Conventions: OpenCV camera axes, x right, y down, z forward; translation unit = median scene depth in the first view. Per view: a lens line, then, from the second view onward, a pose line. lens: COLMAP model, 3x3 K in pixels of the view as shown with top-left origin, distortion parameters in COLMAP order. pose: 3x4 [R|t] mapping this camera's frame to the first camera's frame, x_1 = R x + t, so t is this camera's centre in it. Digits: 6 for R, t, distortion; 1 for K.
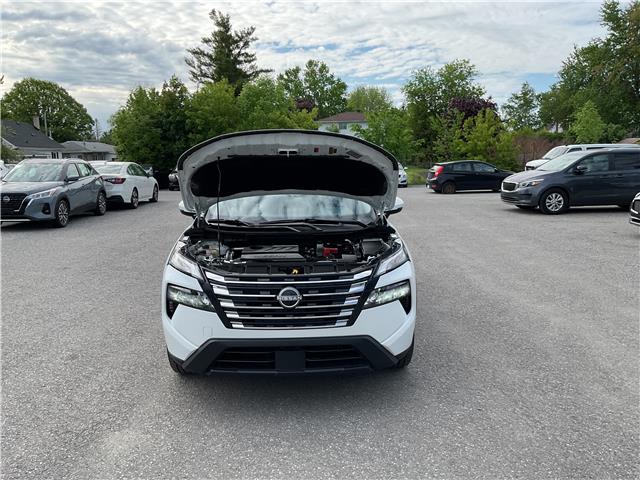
lens RADIAL K [[536.4, 0, 318.9], [0, 536.4, 241.8], [0, 0, 1]] dist [0.033485, -0.081574]
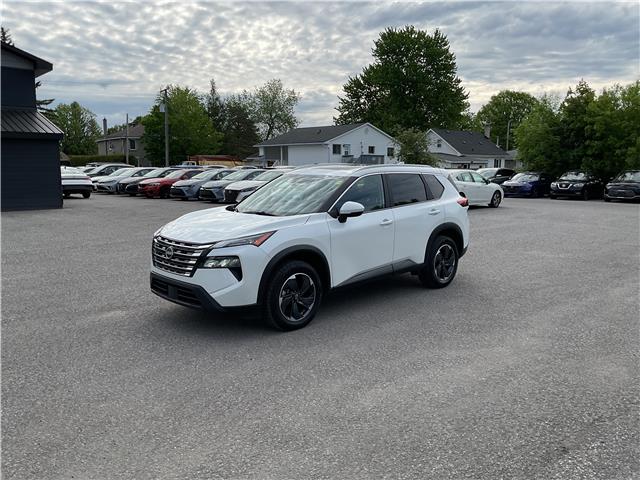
lens RADIAL K [[536.4, 0, 317.3], [0, 536.4, 225.0], [0, 0, 1]] dist [0.033485, -0.081574]
pose [[0.665435, 0.093922, -0.740524, 0.168436], [-0.124765, 0.992091, 0.013715, -0.007083], [0.735955, 0.083265, 0.671890, 0.024373]]
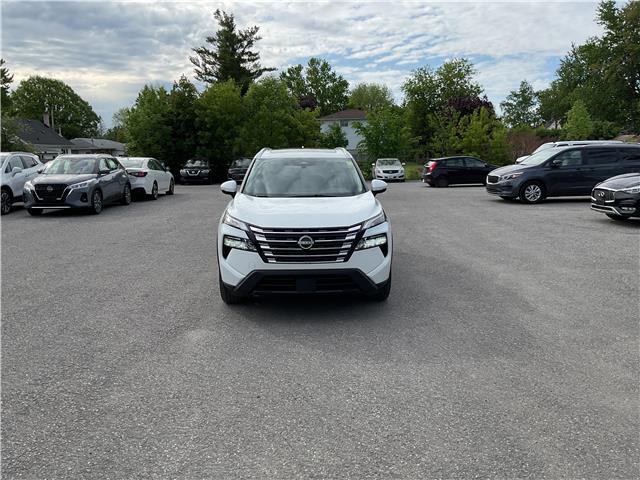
lens RADIAL K [[536.4, 0, 317.5], [0, 536.4, 243.4], [0, 0, 1]] dist [0.033485, -0.081574]
pose [[0.999985, 0.000724, -0.005345, -0.001622], [-0.000679, 0.999964, 0.008401, 0.010752], [0.005351, -0.008397, 0.999950, -0.059698]]
